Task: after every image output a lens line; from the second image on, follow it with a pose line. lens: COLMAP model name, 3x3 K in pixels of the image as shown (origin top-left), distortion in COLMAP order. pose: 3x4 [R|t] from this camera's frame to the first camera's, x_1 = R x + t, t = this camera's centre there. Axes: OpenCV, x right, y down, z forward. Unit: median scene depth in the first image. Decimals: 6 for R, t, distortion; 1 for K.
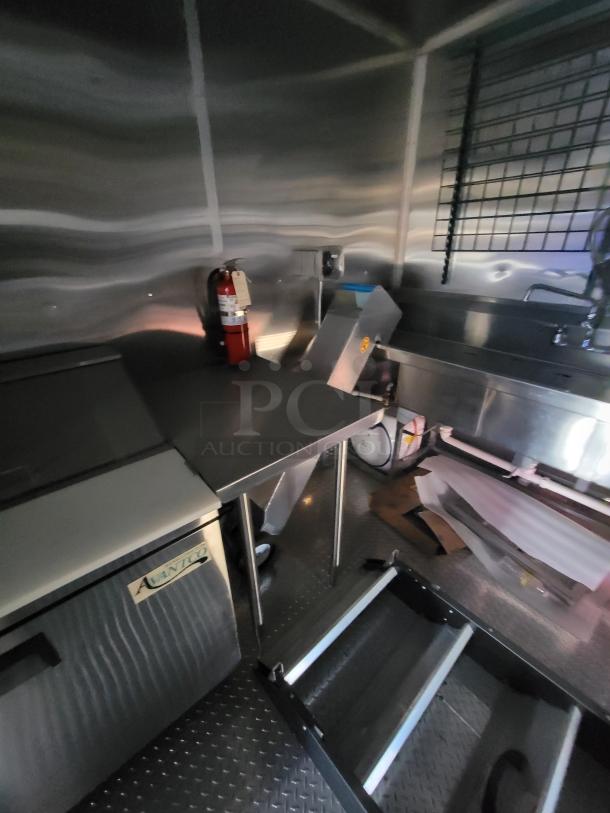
lens RADIAL K [[328.8, 0, 302.8], [0, 328.8, 410.3], [0, 0, 1]] dist [-0.007278, 0.000196]
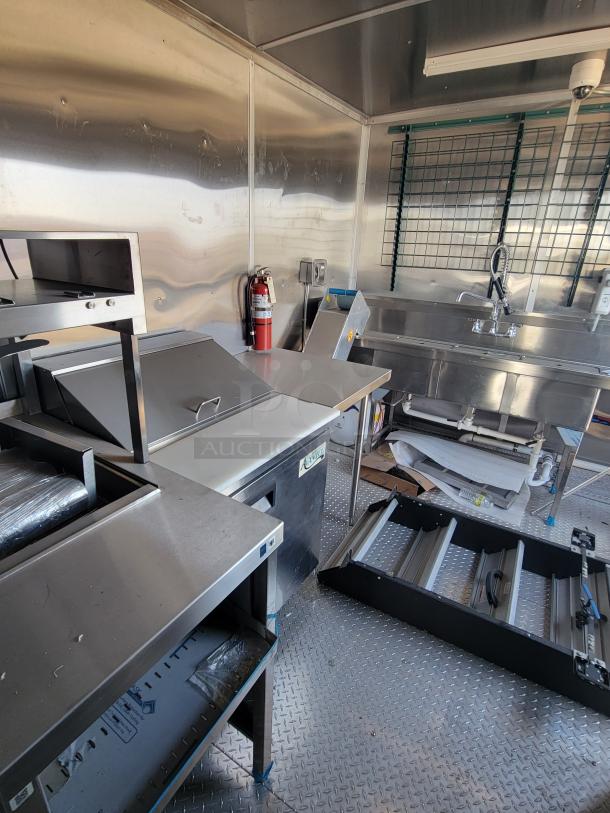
lens RADIAL K [[427.1, 0, 291.0], [0, 427.1, 407.9], [0, 0, 1]] dist [0.002079, -0.003849]
pose [[0.953186, -0.055886, 0.297176, -0.517580], [0.084197, 0.992959, -0.083329, 0.189747], [-0.290426, 0.104449, 0.951180, -0.462116]]
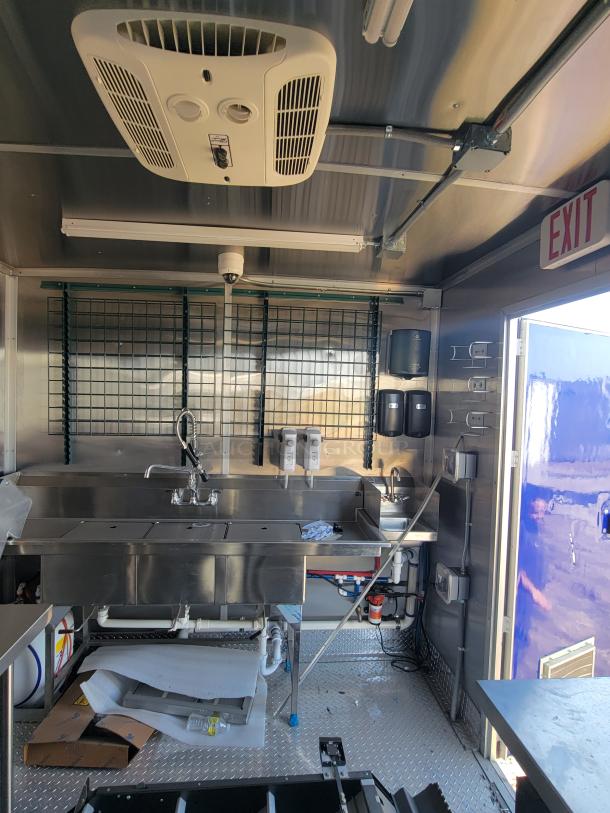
lens RADIAL K [[427.1, 0, 297.9], [0, 427.1, 406.4], [0, 0, 1]] dist [0.002079, -0.003849]
pose [[0.576798, 0.004559, 0.816874, -0.258690], [0.335048, 0.910682, -0.241662, 0.003729], [-0.745014, 0.413082, 0.523753, -0.314318]]
